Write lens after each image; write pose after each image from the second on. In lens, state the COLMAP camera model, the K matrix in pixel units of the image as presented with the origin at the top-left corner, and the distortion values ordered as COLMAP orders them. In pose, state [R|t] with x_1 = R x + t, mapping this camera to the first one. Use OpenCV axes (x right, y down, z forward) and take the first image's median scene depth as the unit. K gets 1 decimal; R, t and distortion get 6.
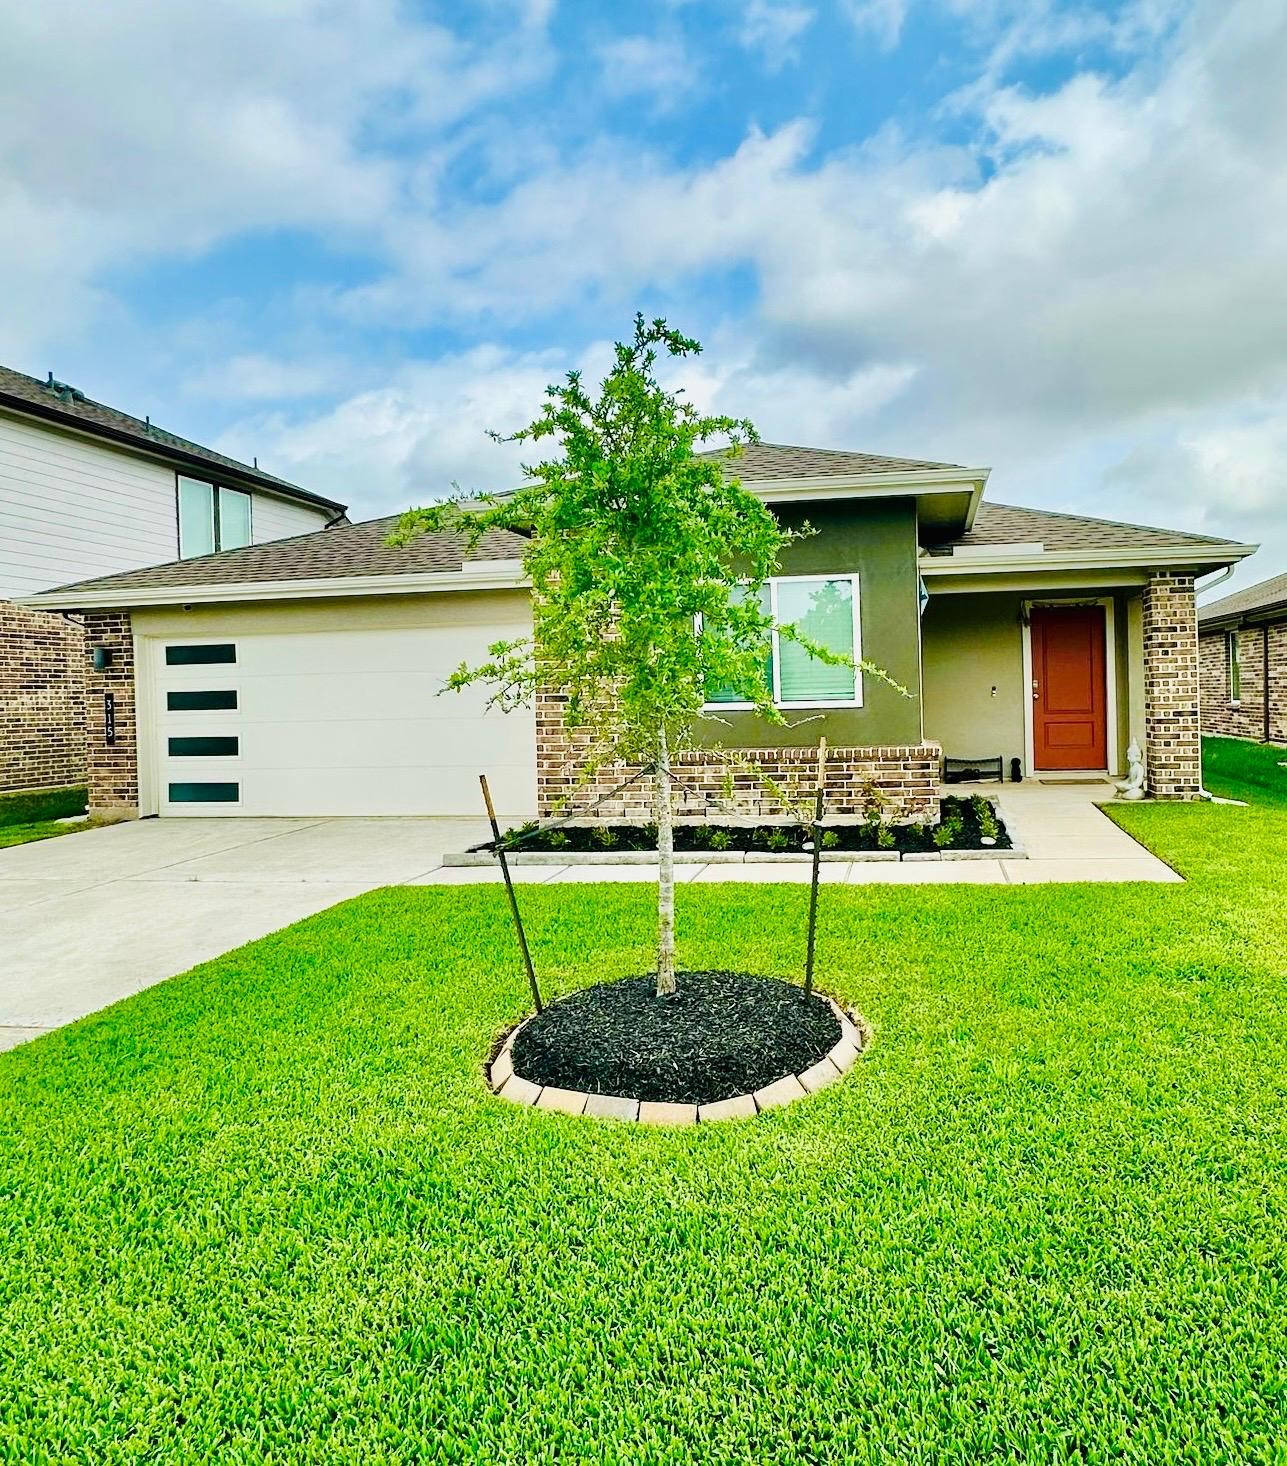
lens RADIAL K [[1096.0, 0, 697.4], [0, 1096.0, 723.9], [0, 0, 1]] dist [-0.007241, 0.000474]
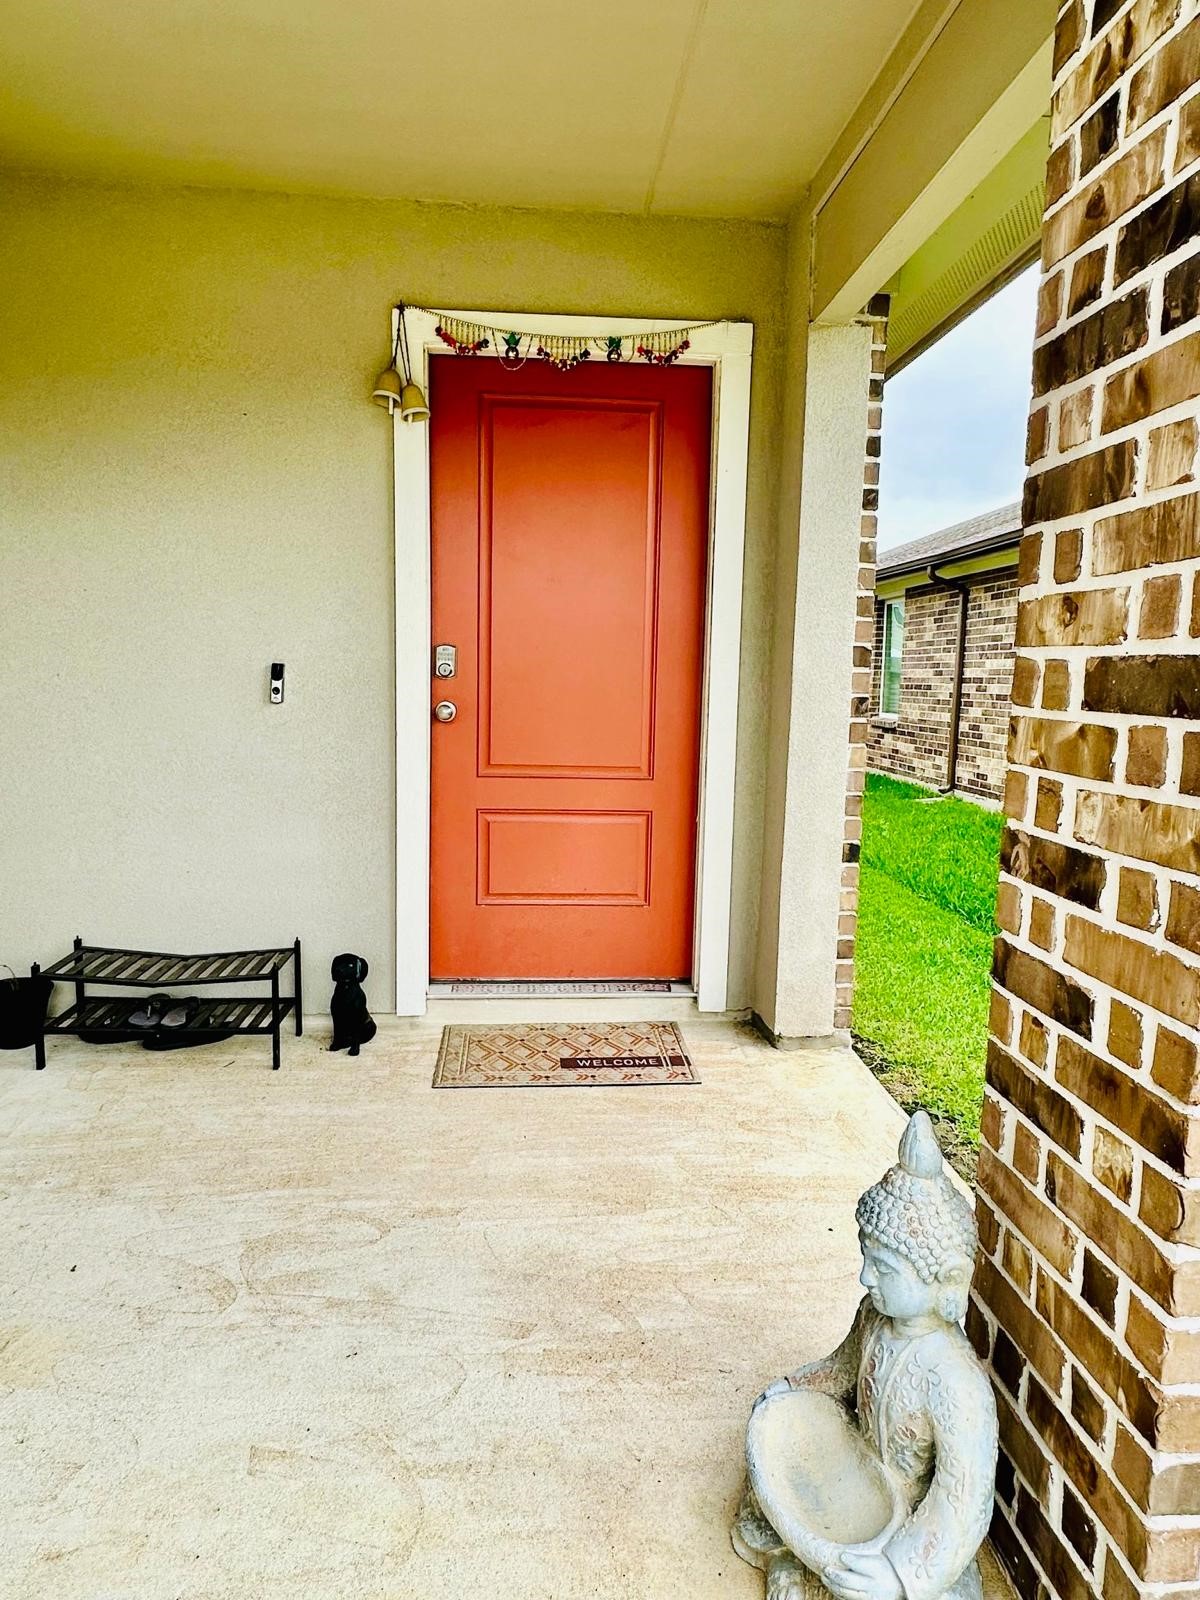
lens RADIAL K [[998.9, 0, 600.0], [0, 998.9, 800.0], [0, 0, 1]] dist [-0.004742, -0.000694]
pose [[0.962856, 0.018470, 0.269384, 0.201017], [-0.044759, 0.994773, 0.091776, -0.018875], [-0.266280, -0.100425, 0.958650, 0.545871]]
